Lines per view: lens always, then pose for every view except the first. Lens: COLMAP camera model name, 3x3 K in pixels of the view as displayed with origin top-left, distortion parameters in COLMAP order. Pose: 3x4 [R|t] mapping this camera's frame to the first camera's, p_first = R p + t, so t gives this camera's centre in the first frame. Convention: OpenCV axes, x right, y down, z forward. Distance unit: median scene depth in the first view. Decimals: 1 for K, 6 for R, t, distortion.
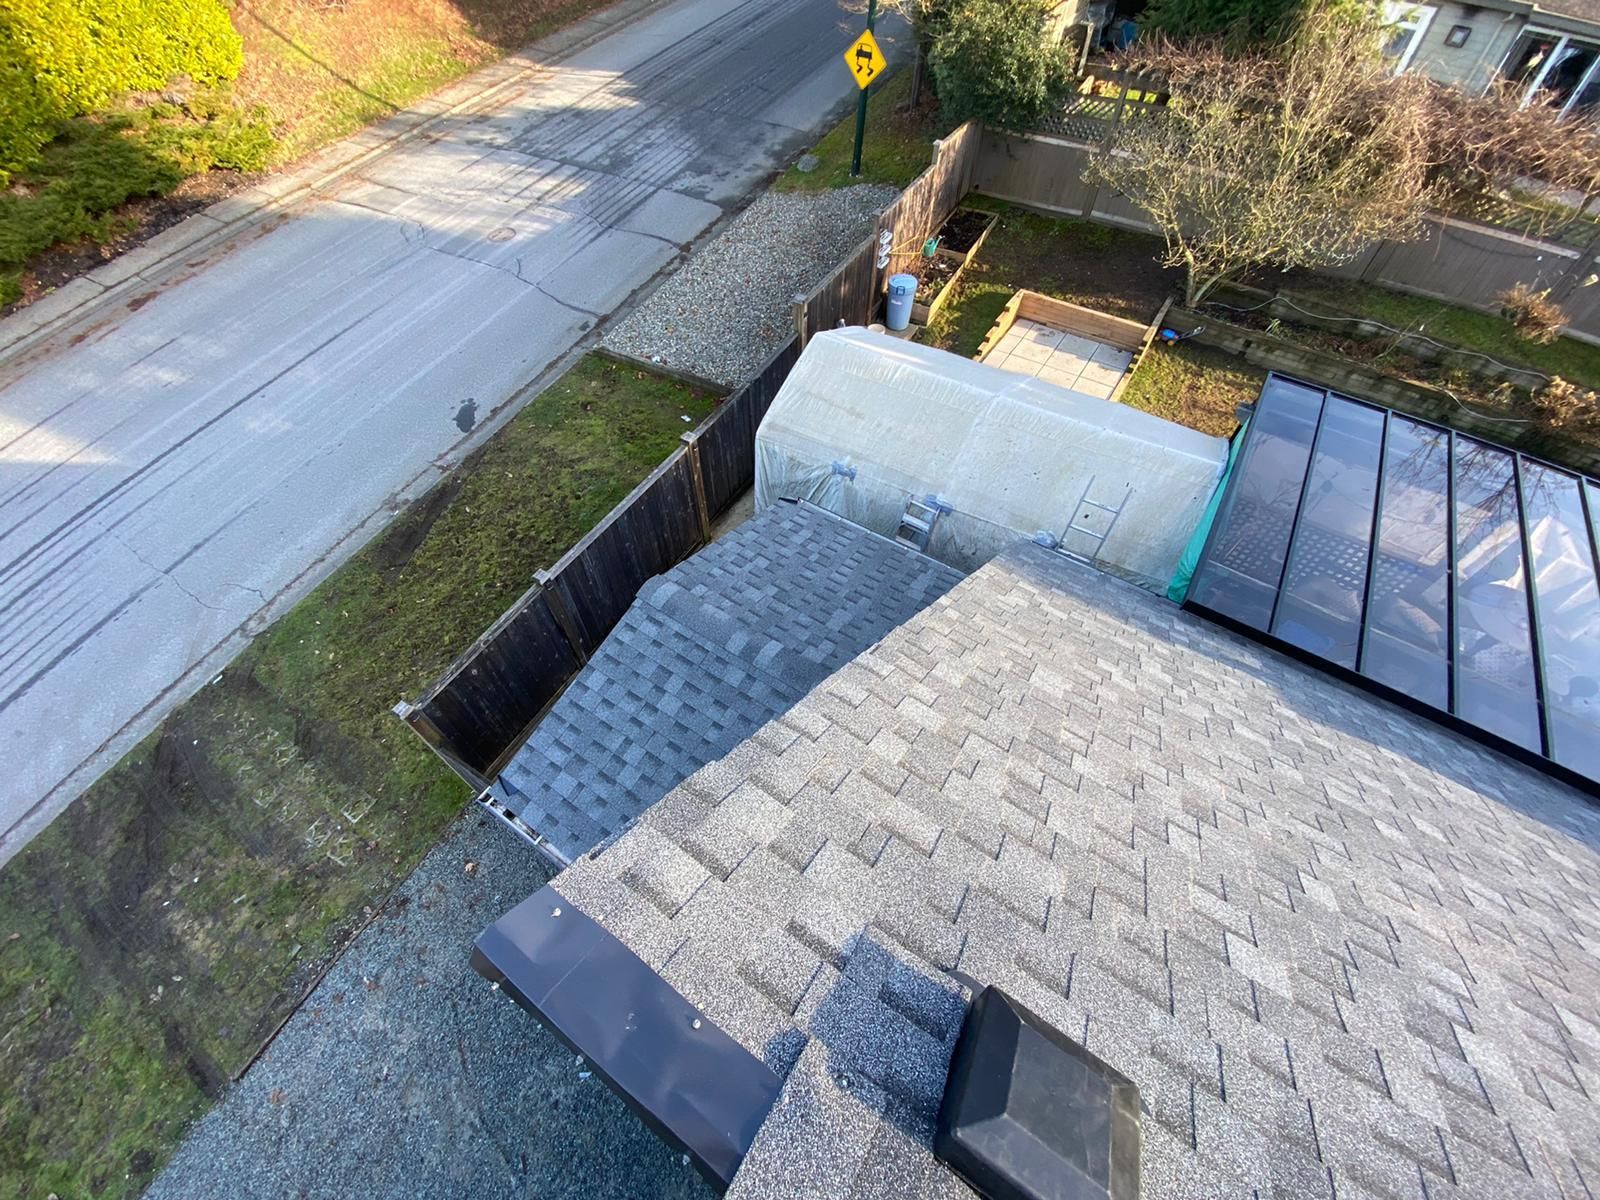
lens RADIAL K [[660.3, 0, 800.0], [0, 660.3, 600.0], [0, 0, 1]] dist [-0.001311, -0.011379]
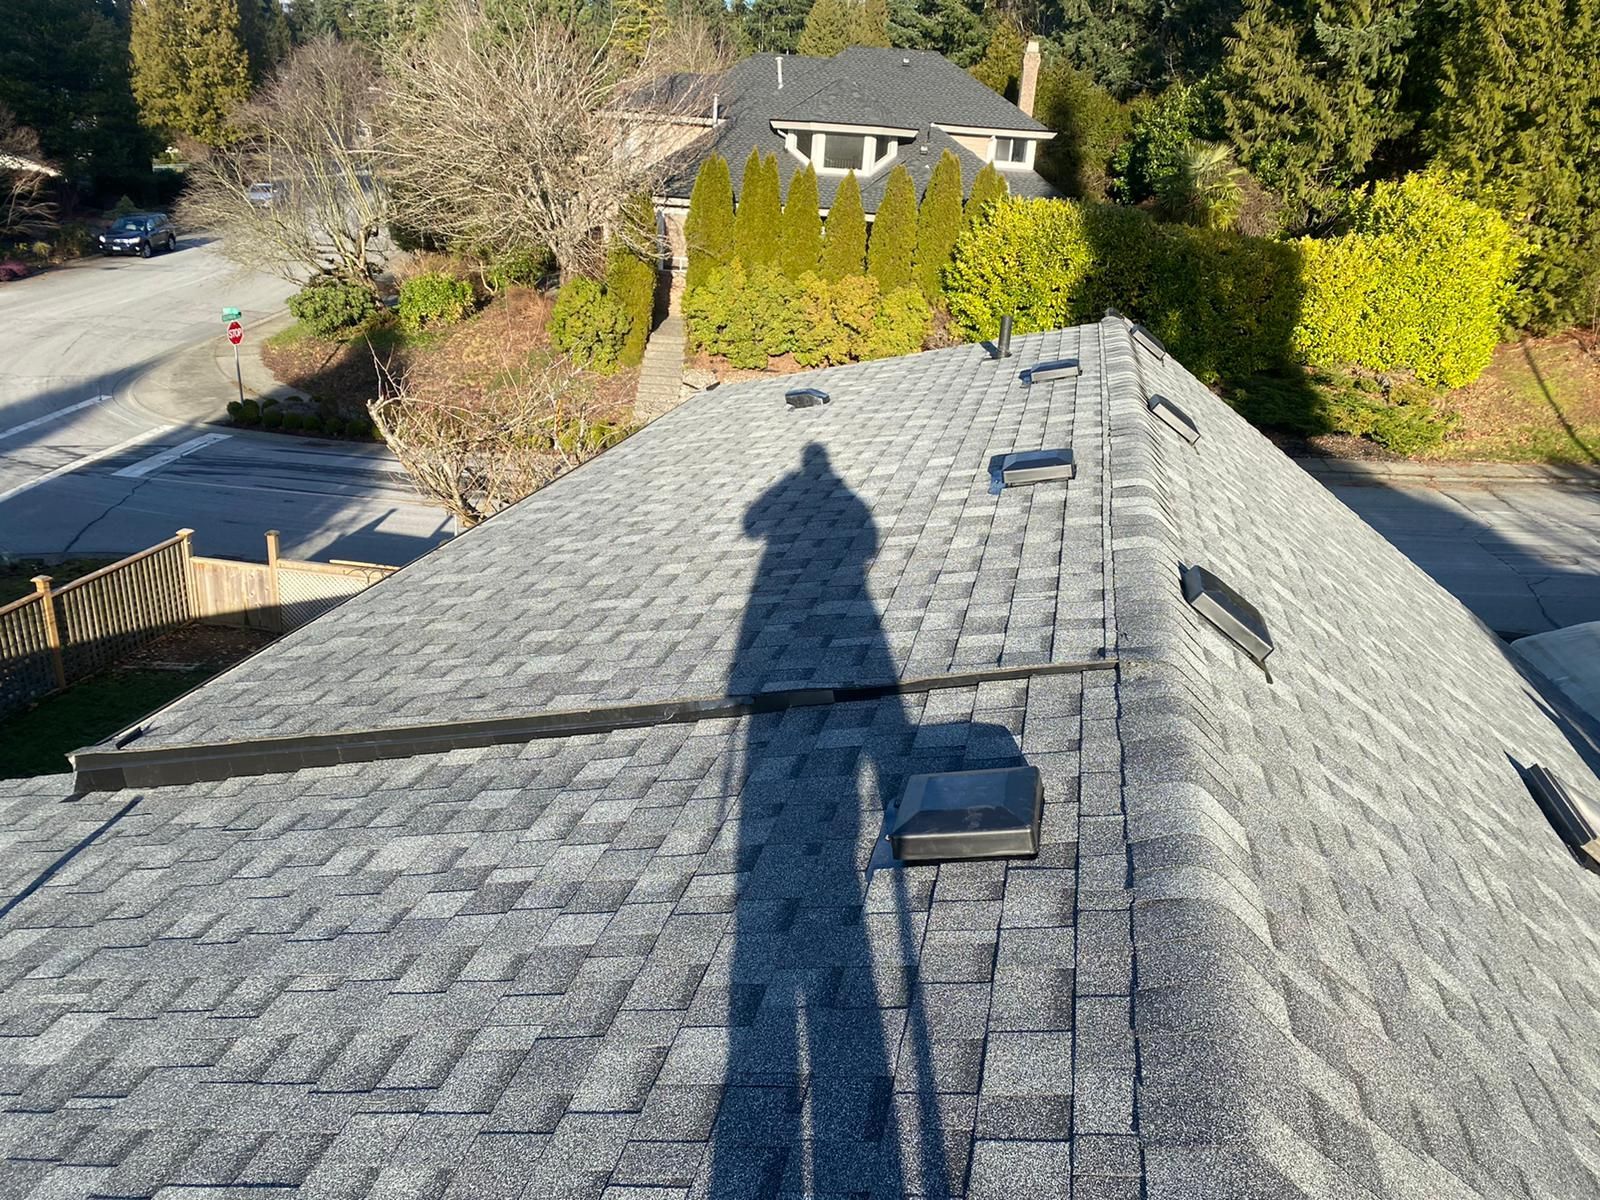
lens RADIAL K [[1199.9, 0, 800.0], [0, 1199.9, 600.0], [0, 0, 1]] dist [0.045356, -0.034303]
pose [[0.355957, 0.349596, -0.866647, 0.536950], [-0.773574, 0.630528, -0.063381, 0.315390], [0.524288, 0.692977, 0.494879, -0.239274]]
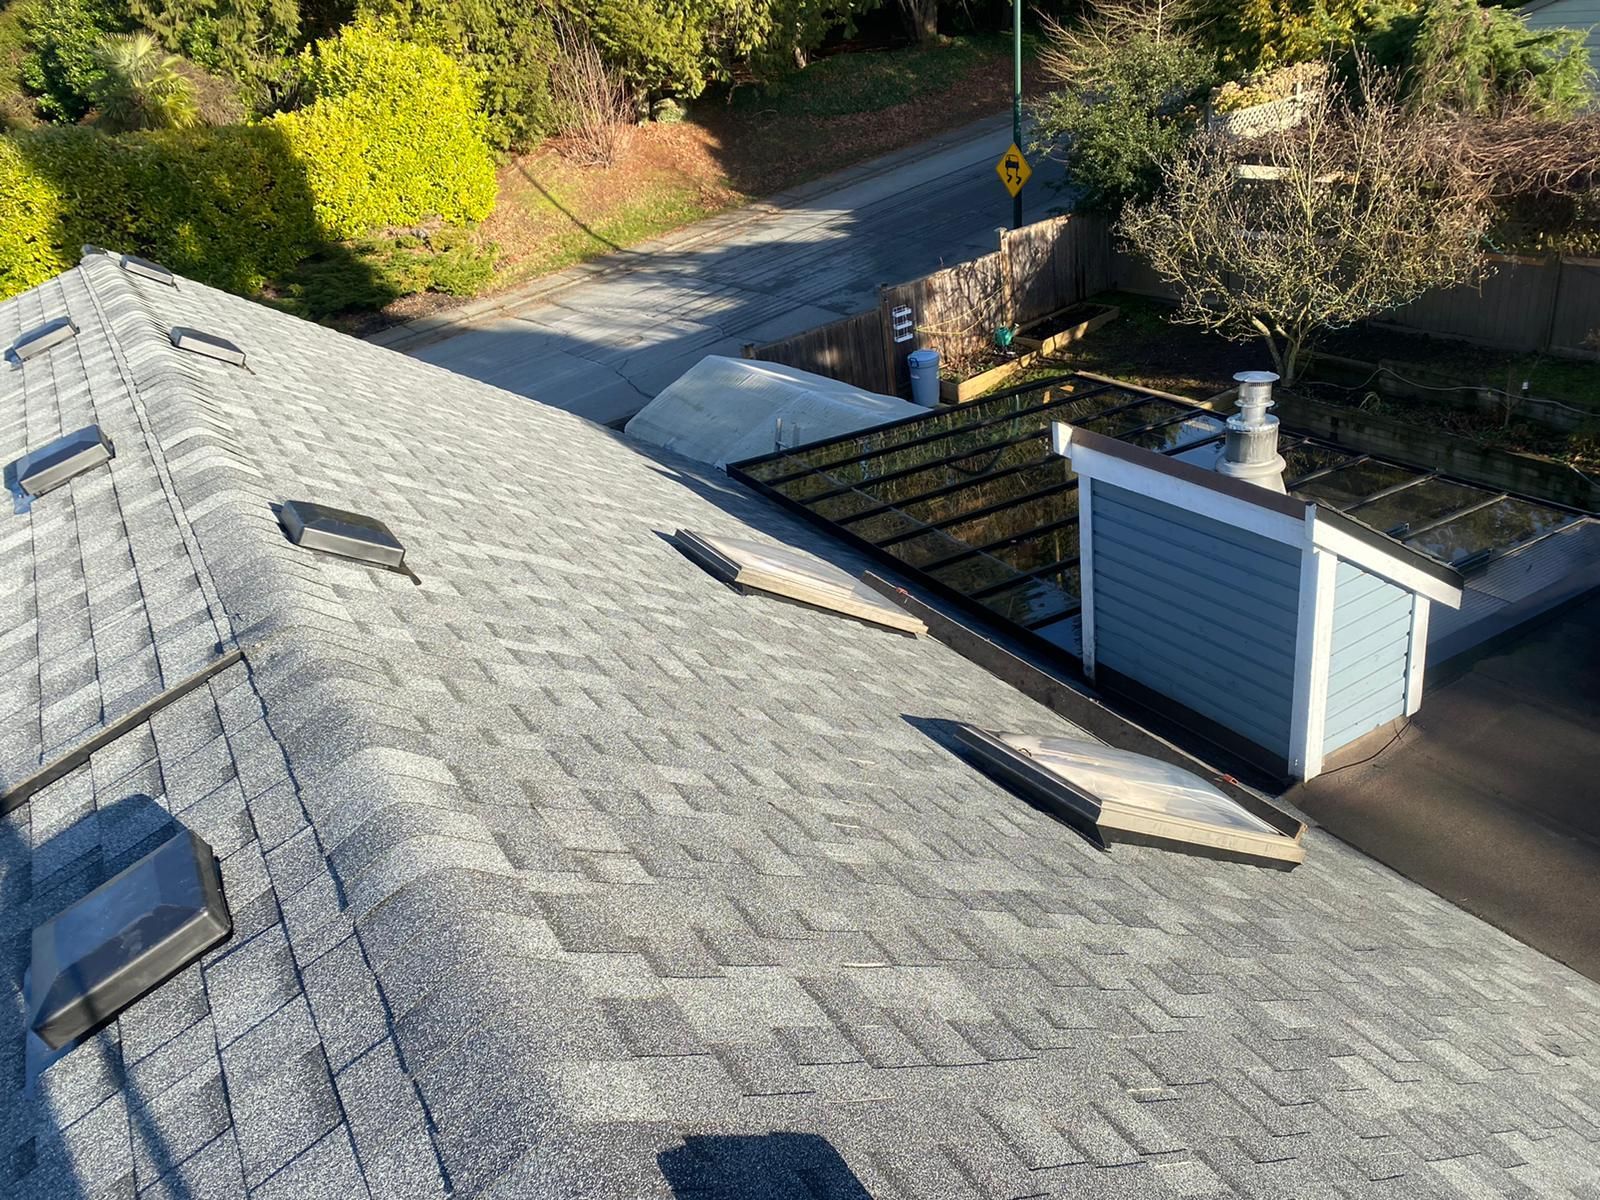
lens RADIAL K [[1203.3, 0, 801.5], [0, 1203.3, 594.2], [0, 0, 1]] dist [0.031662, -0.025255]
pose [[0.898438, 0.087903, -0.430213, 0.527693], [-0.250697, 0.907065, -0.338208, 0.294051], [0.360501, 0.411711, 0.836978, -0.218269]]
